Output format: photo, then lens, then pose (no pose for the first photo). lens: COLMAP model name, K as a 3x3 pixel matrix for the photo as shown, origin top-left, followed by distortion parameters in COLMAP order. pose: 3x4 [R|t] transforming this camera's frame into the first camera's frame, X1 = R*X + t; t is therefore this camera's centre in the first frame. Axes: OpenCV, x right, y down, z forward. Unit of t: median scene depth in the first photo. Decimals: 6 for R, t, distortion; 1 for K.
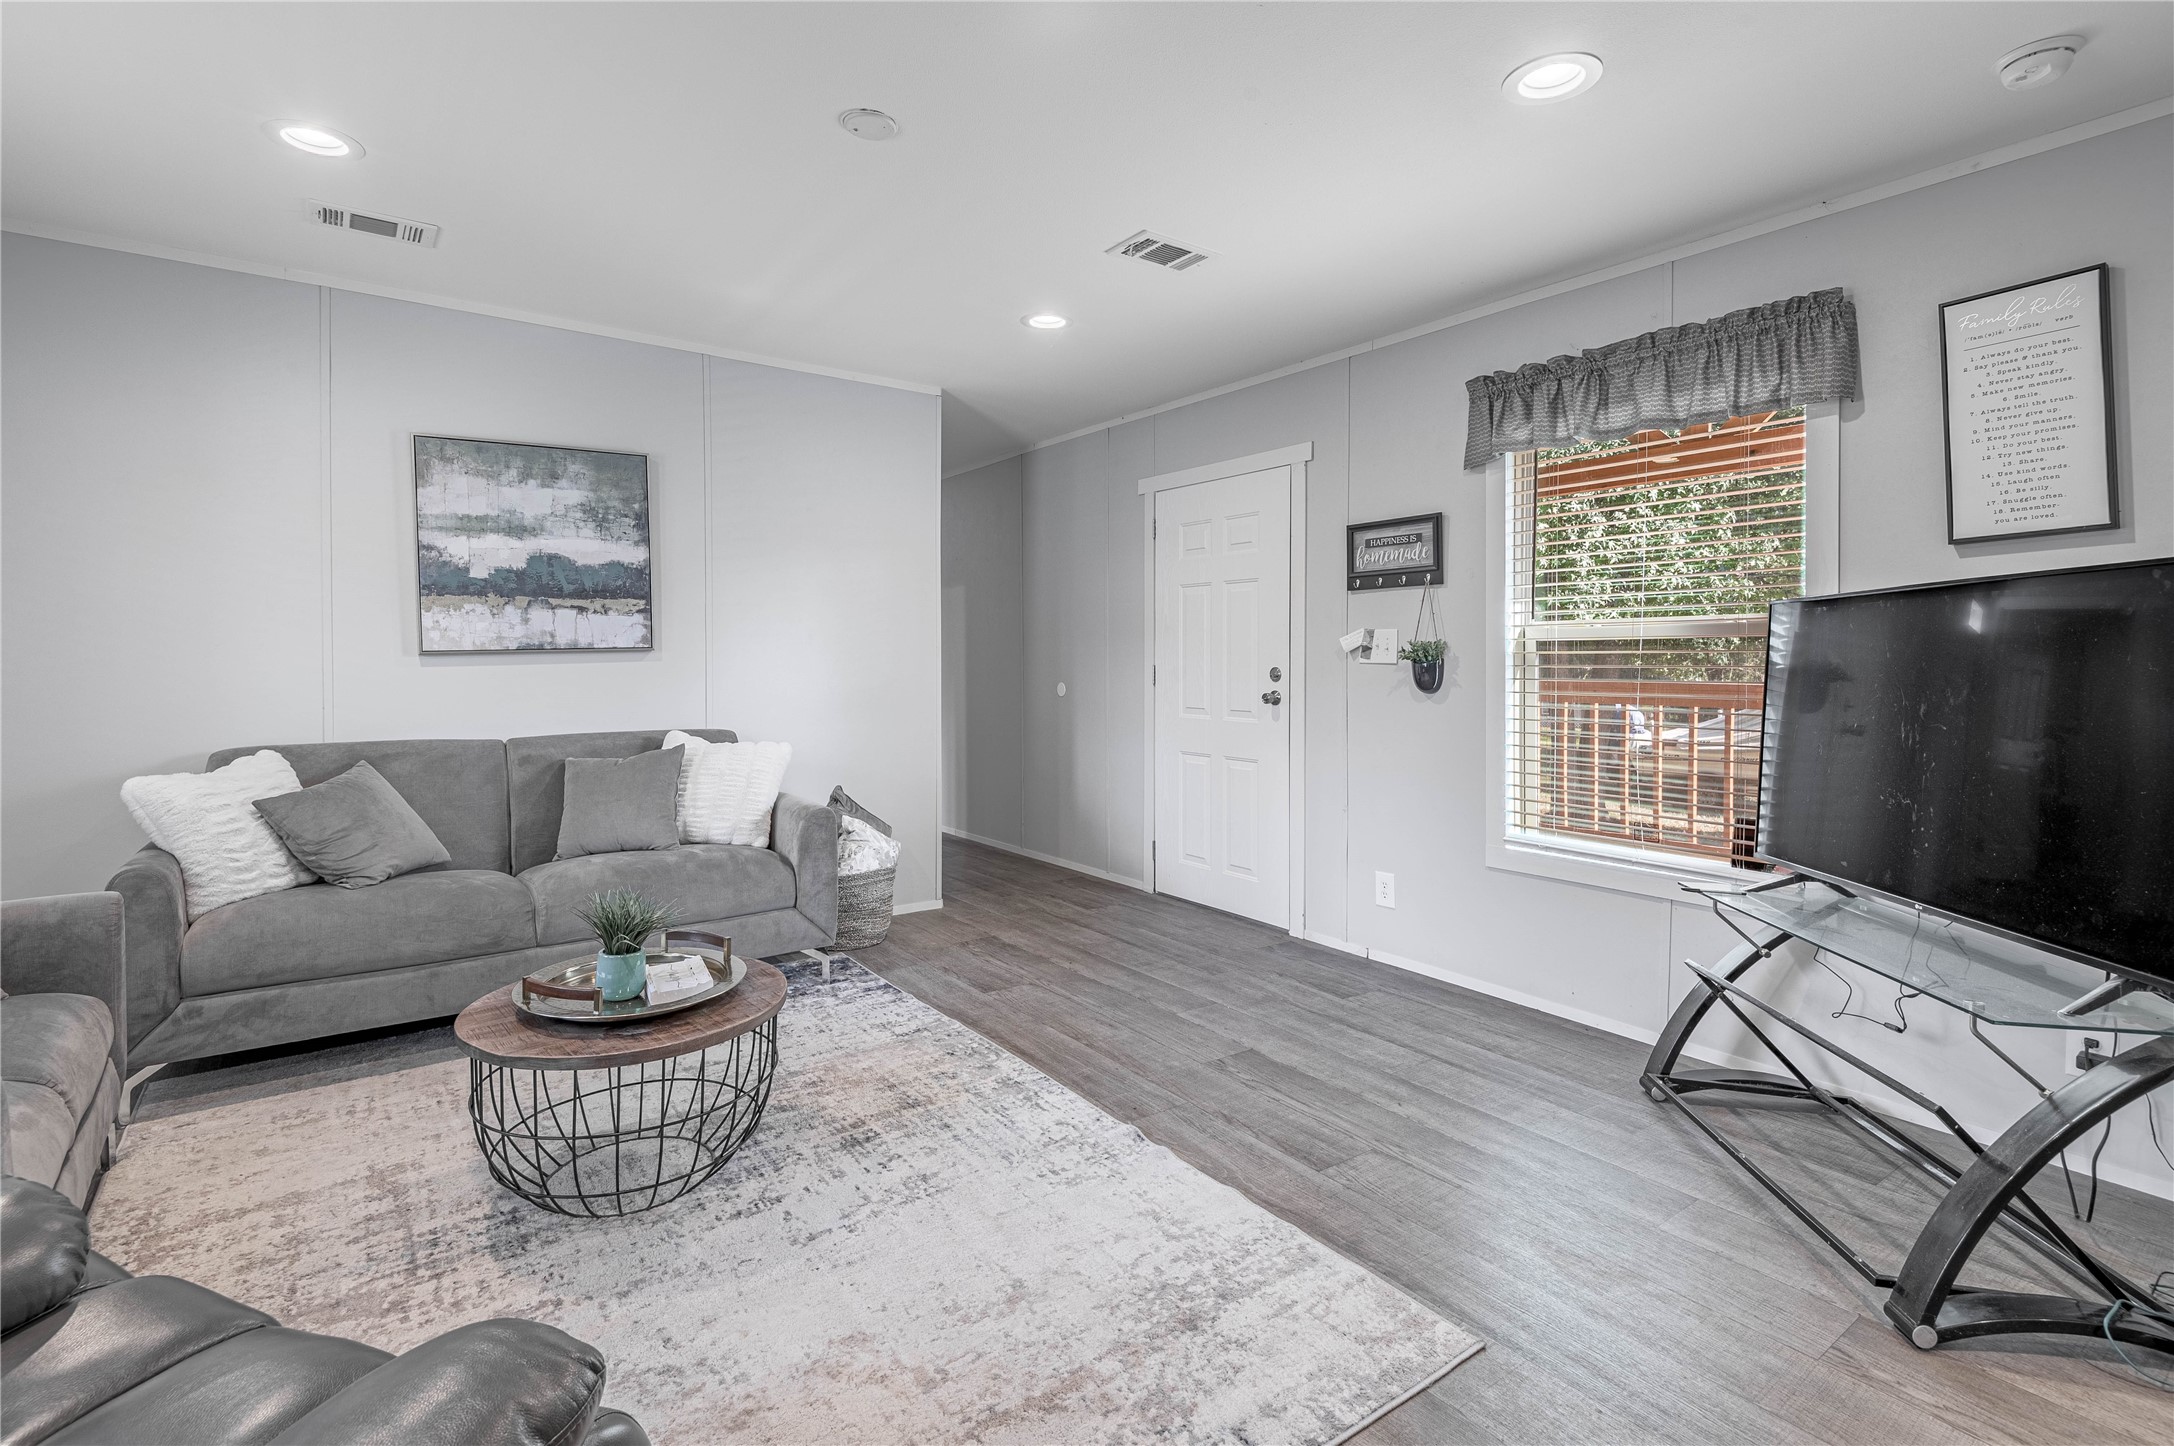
lens RADIAL K [[1000.6, 0, 1057.4], [0, 1000.6, 670.7], [0, 0, 1]] dist [0.015605, -0.012003]
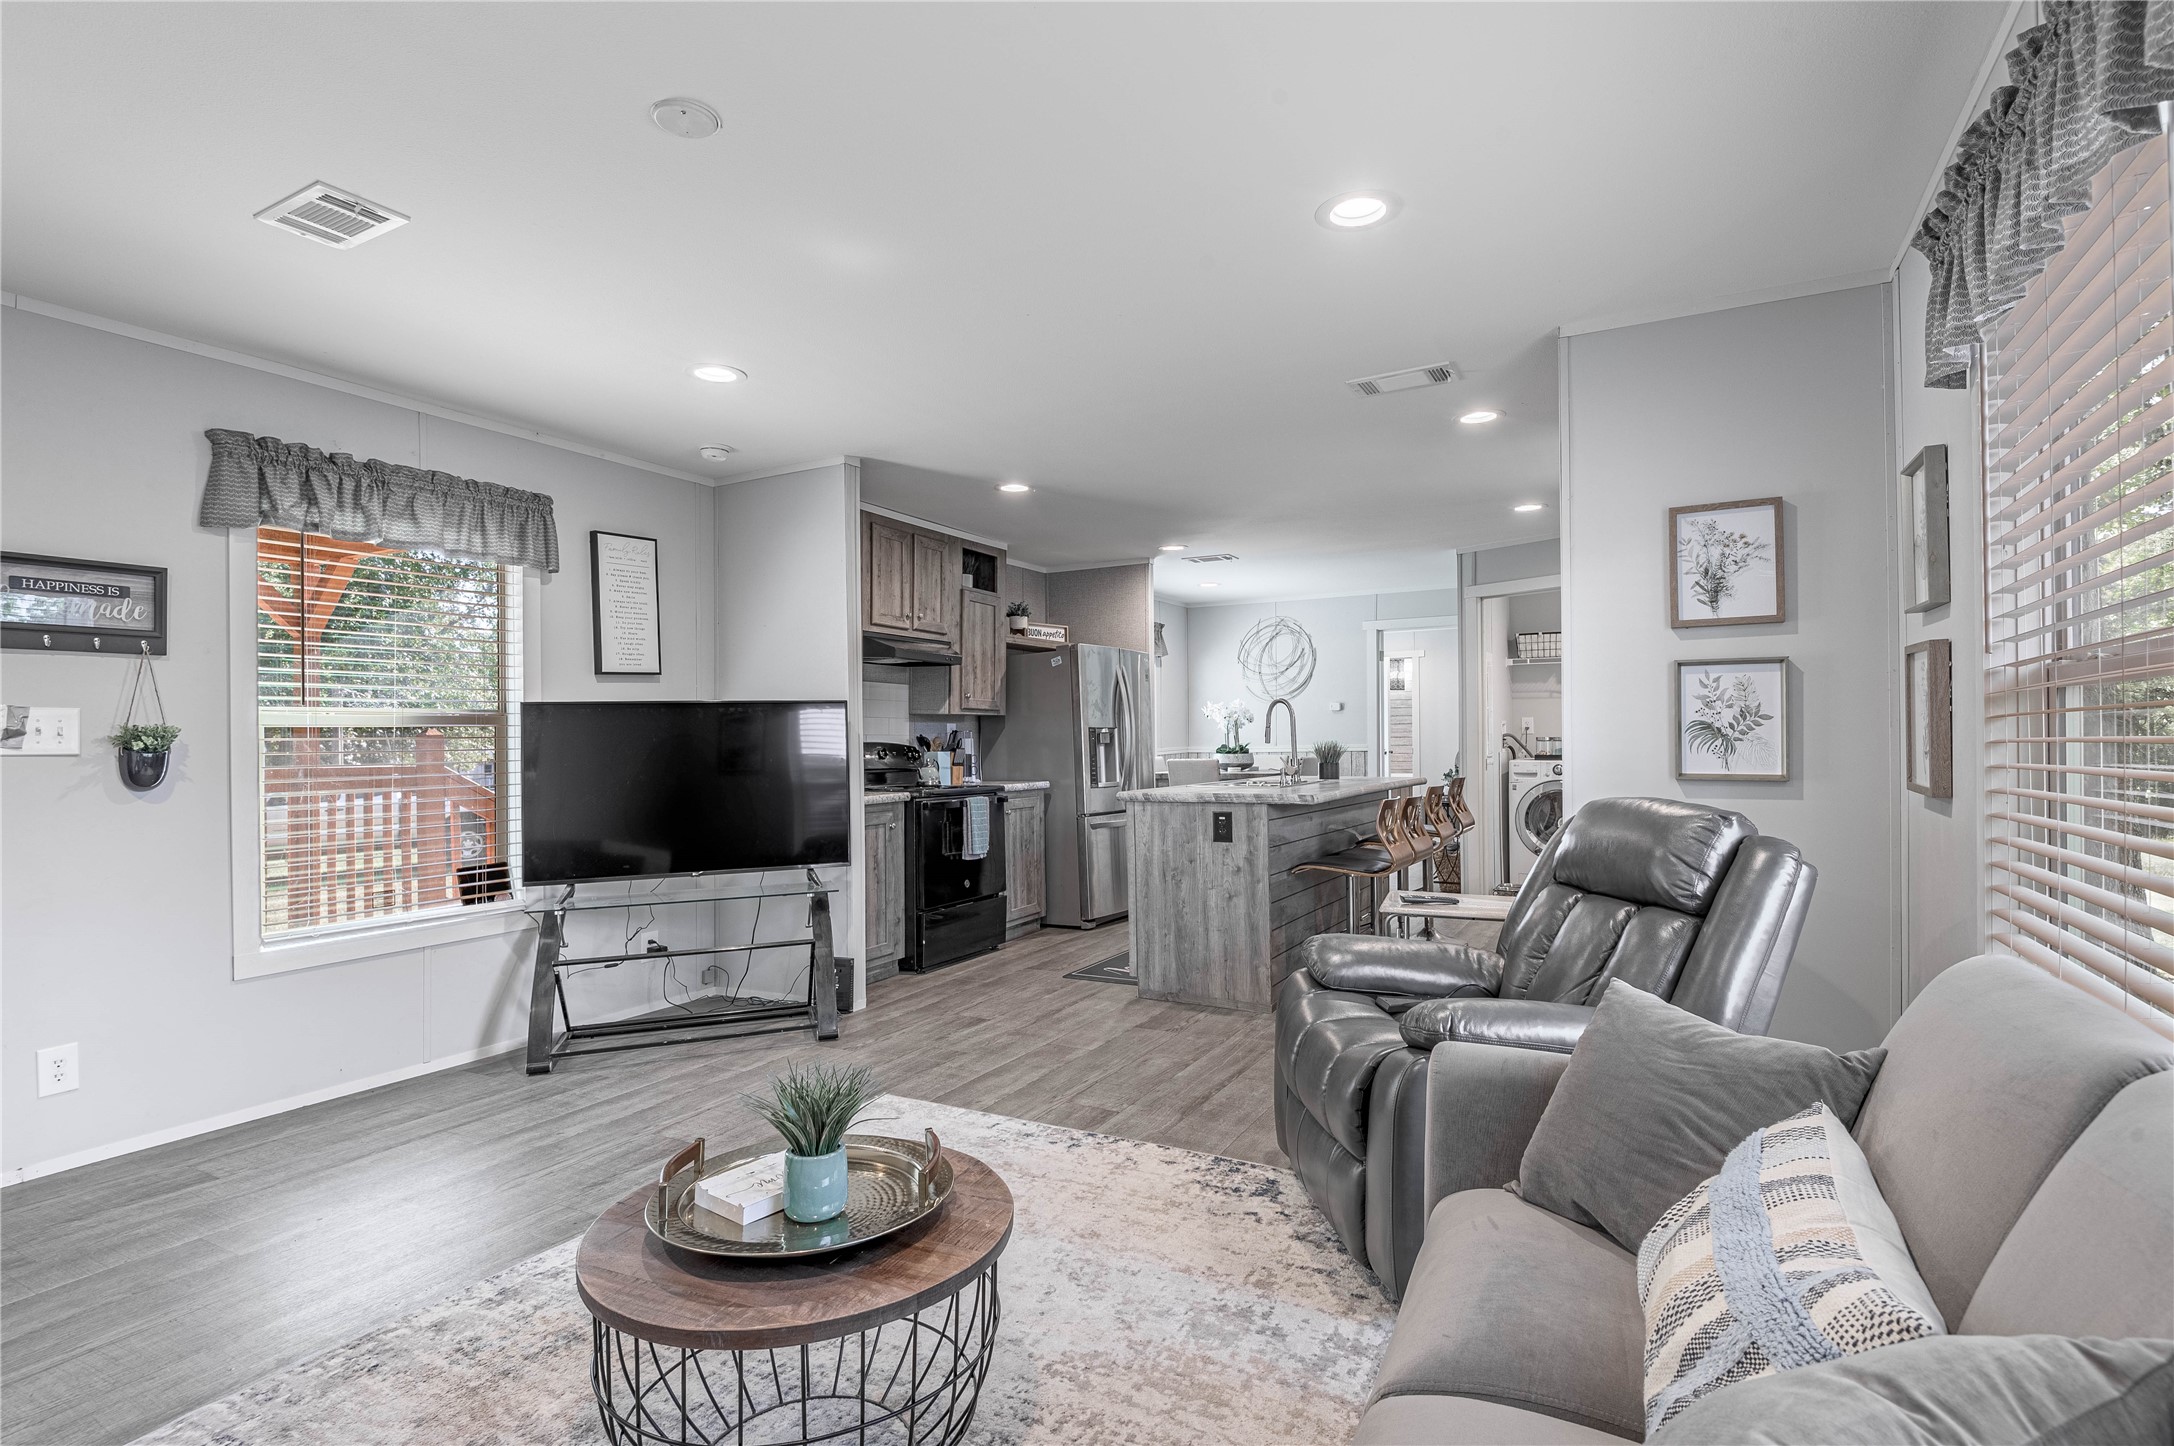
lens RADIAL K [[1052.2, 0, 1106.7], [0, 1052.2, 726.7], [0, 0, 1]] dist [0.011486, -0.003462]
pose [[-0.441185, 0.012107, 0.897334, -0.839574], [0.020160, 0.999790, -0.003578, -0.011407], [-0.897190, 0.016512, -0.441337, 0.798477]]
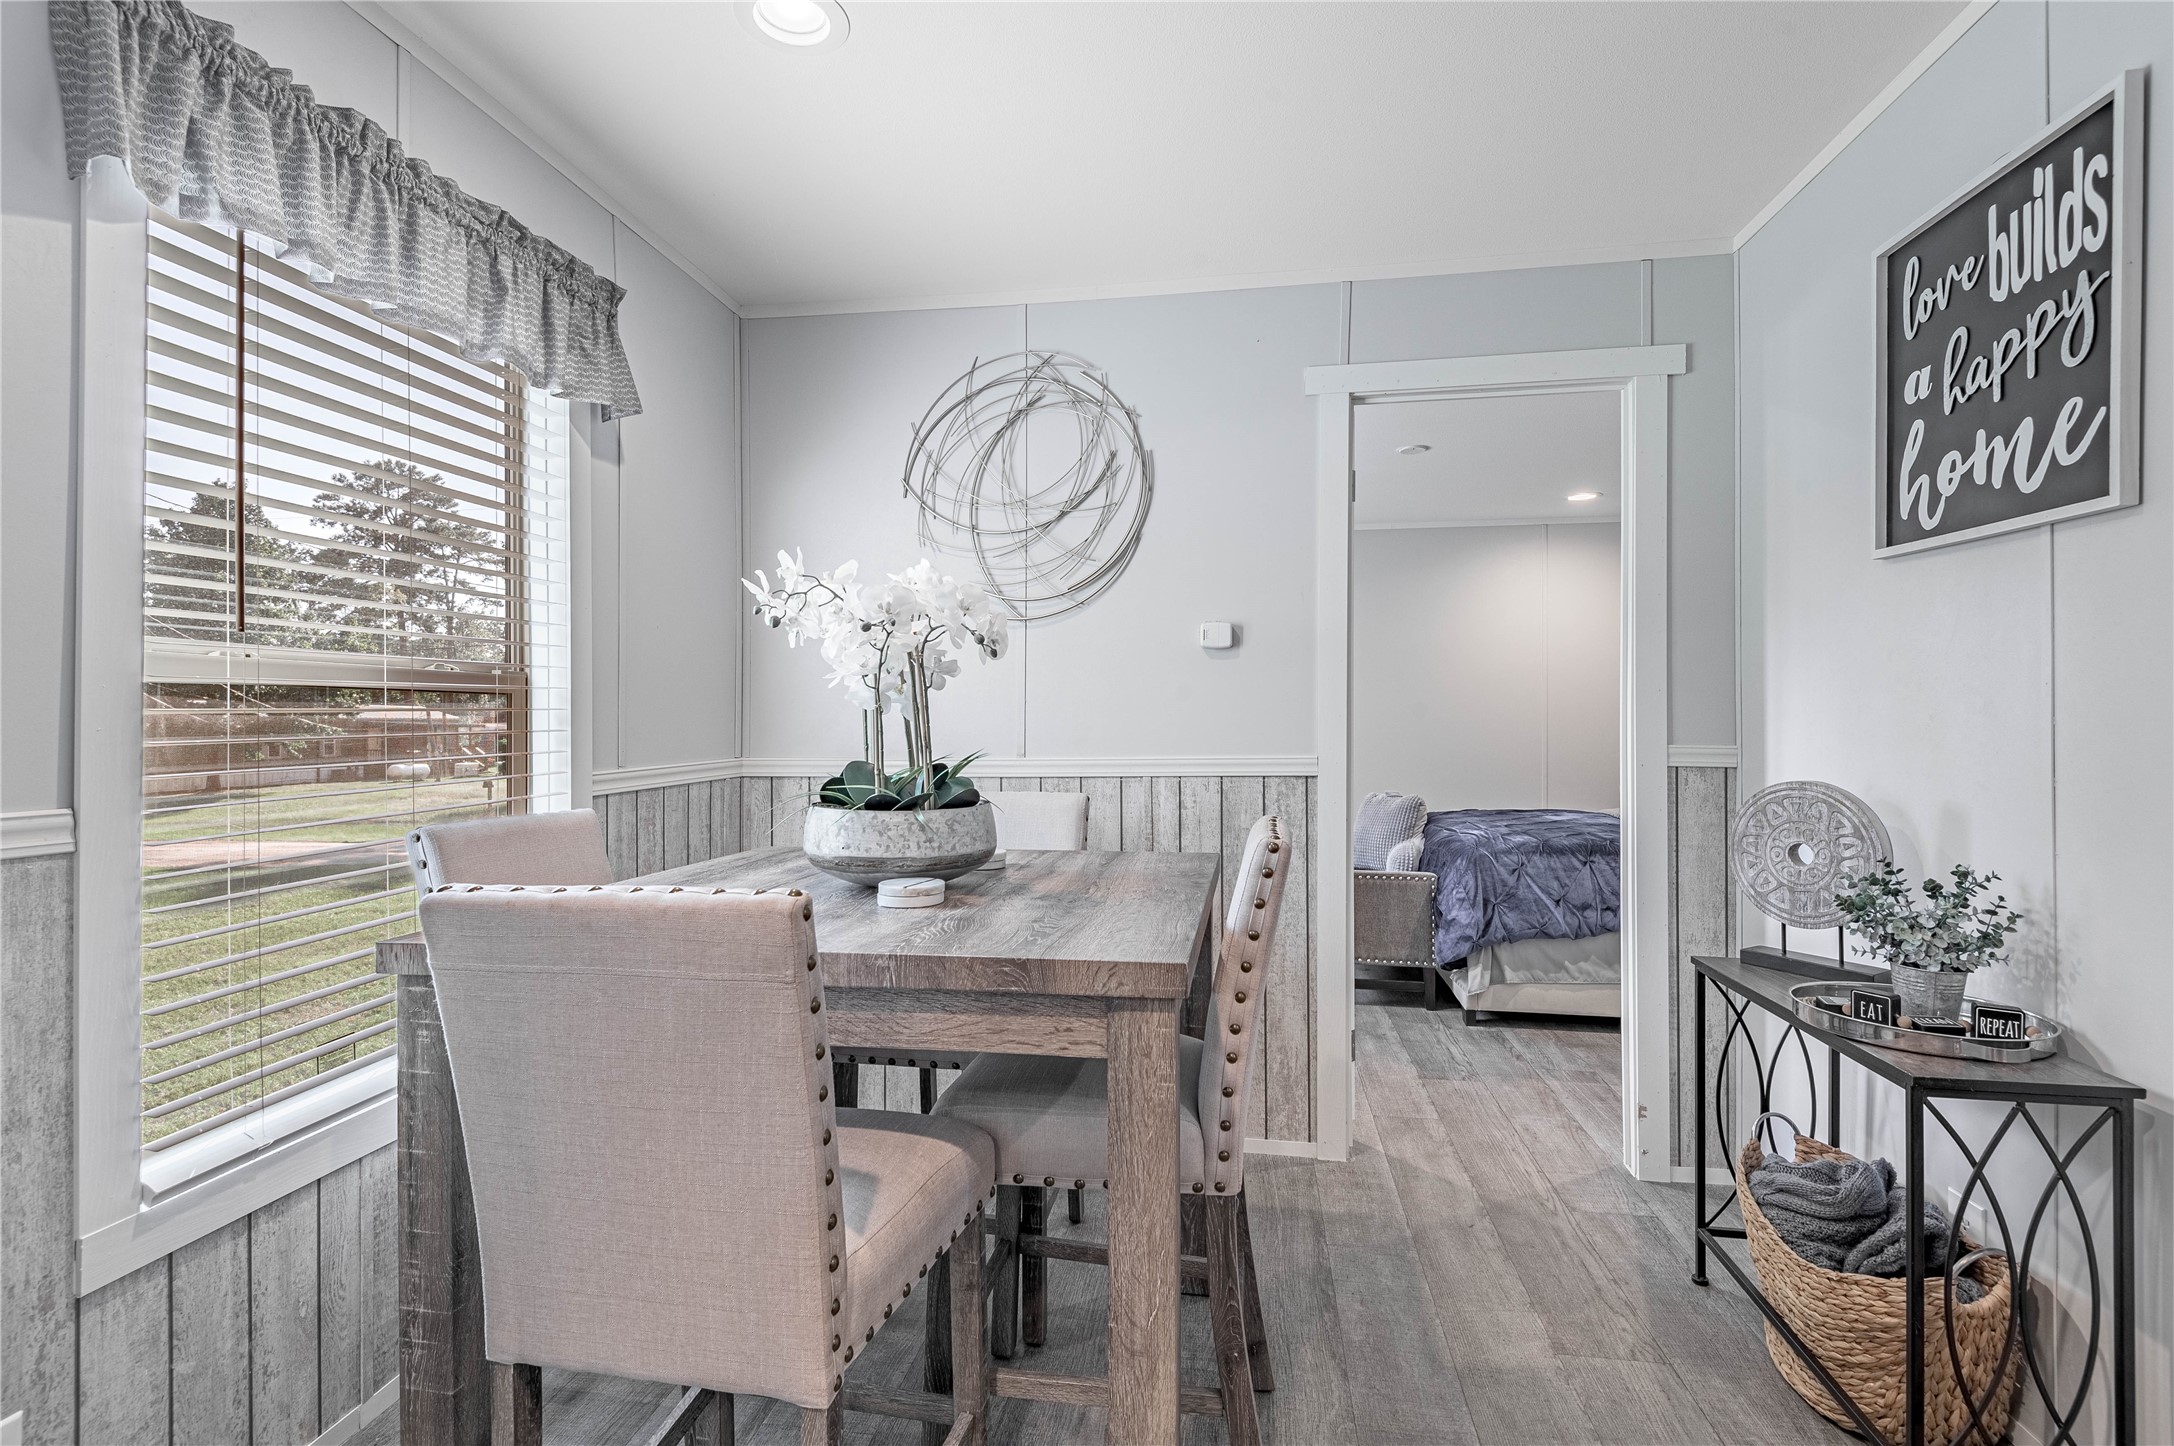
lens RADIAL K [[1000.6, 0, 1107.1], [0, 1000.6, 729.5], [0, 0, 1]] dist [0.015605, -0.012003]
pose [[-0.722045, -0.000172, 0.691846, 0.842597], [0.012086, 0.999844, 0.012861, 0.004859], [-0.691740, 0.017648, -0.721931, -0.279917]]
